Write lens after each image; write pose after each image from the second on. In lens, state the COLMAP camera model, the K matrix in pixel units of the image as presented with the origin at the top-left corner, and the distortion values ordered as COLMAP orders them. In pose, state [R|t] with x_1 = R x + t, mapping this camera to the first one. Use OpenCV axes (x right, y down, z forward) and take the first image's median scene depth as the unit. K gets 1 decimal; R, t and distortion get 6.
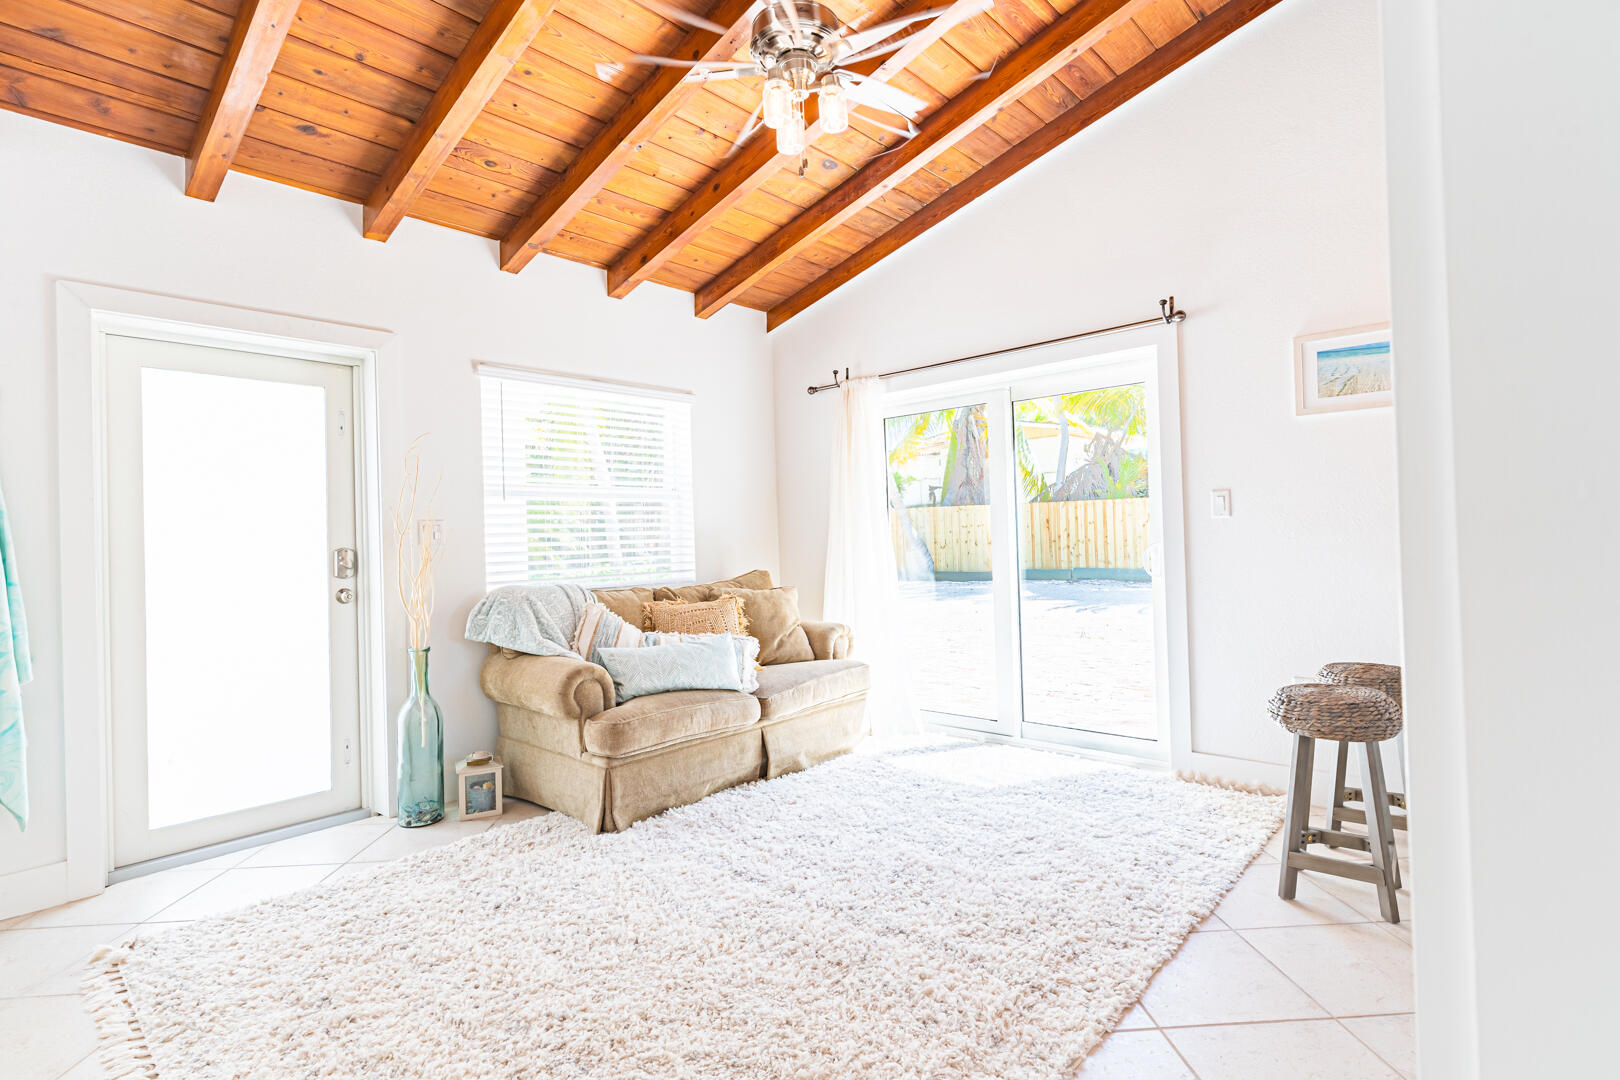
lens RADIAL K [[795.5, 0, 811.4], [0, 795.5, 533.4], [0, 0, 1]] dist [0.000247, 0.000147]
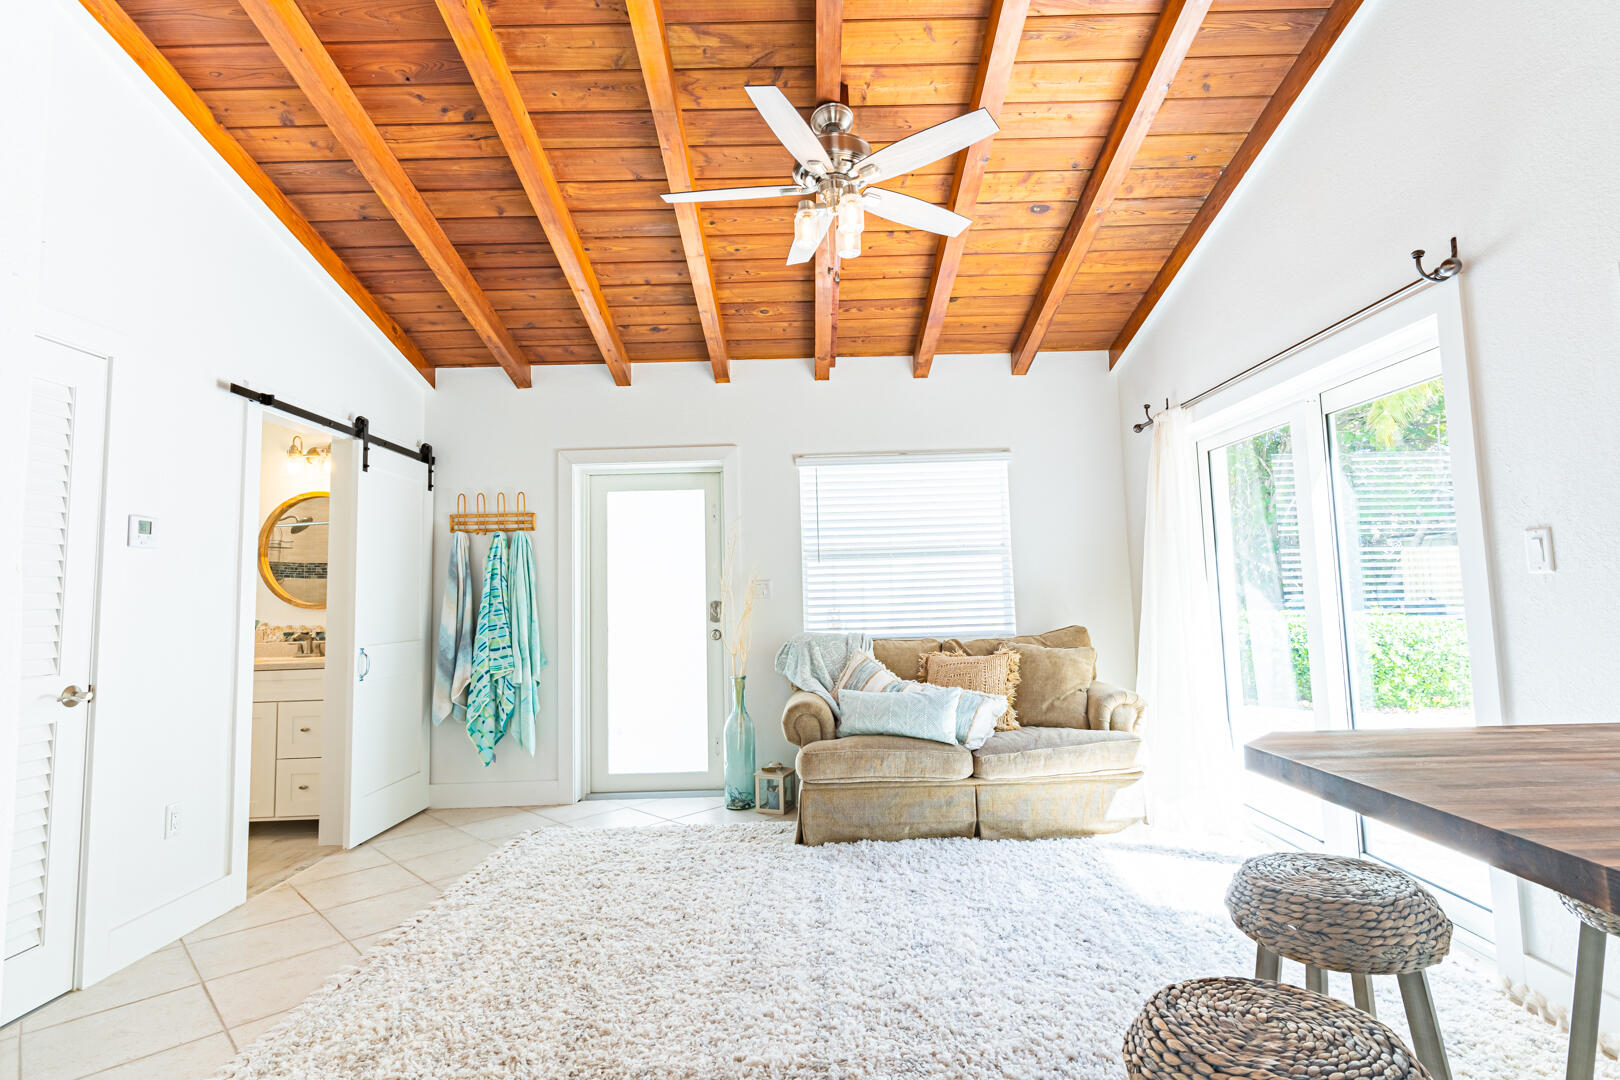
lens RADIAL K [[793.6, 0, 808.3], [0, 793.6, 529.4], [0, 0, 1]] dist [-0.000106, -0.000163]
pose [[0.673368, -0.050807, -0.737560, 0.584156], [0.011330, 0.998228, -0.058419, -0.023755], [0.739221, 0.030981, 0.672750, 0.169634]]
